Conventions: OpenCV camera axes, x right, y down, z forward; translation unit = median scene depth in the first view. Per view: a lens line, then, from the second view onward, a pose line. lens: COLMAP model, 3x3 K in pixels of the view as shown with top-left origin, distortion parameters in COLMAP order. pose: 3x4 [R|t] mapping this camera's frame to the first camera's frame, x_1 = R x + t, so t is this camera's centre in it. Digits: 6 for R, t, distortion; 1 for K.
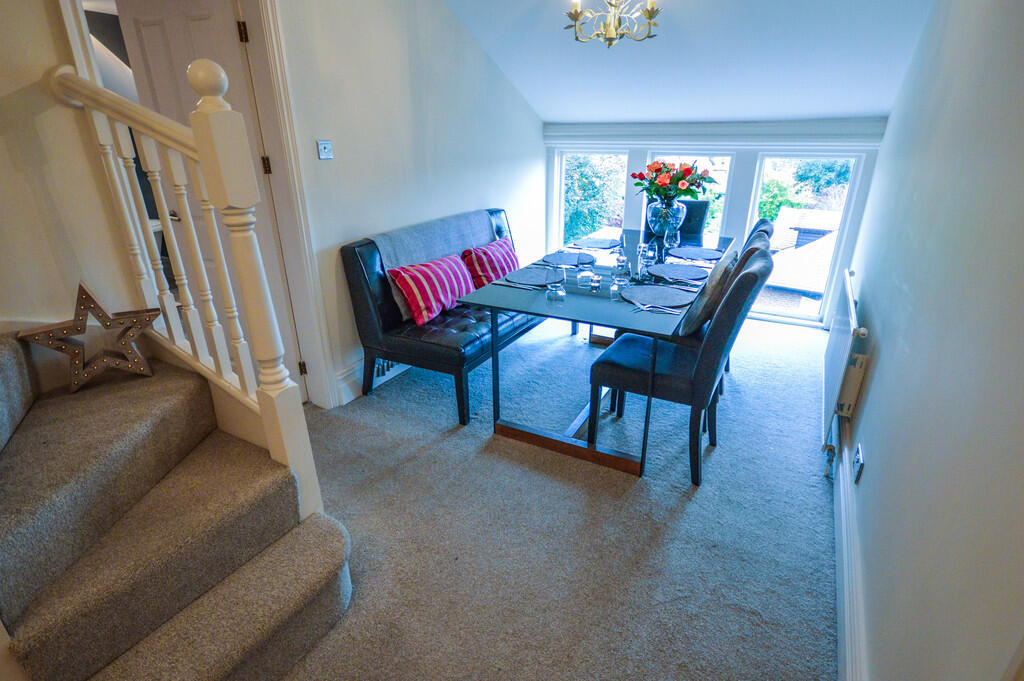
lens RADIAL K [[540.8, 0, 512.0], [0, 540.8, 340.5], [0, 0, 1]] dist [-0.000556, 0.000244]
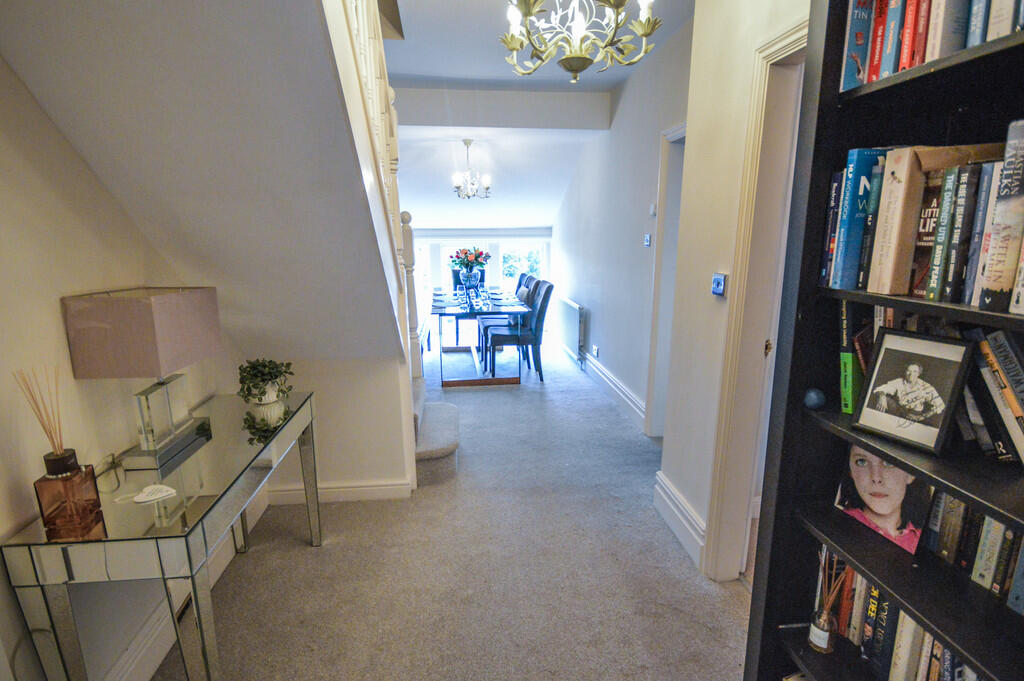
lens RADIAL K [[489.2, 0, 512.0], [0, 489.2, 340.5], [0, 0, 1]] dist [0.002024, 0.000530]
pose [[0.811895, -0.124973, 0.570270, -0.952476], [0.202921, 0.976323, -0.074939, 0.228700], [-0.547403, 0.176562, 0.818032, -0.691742]]
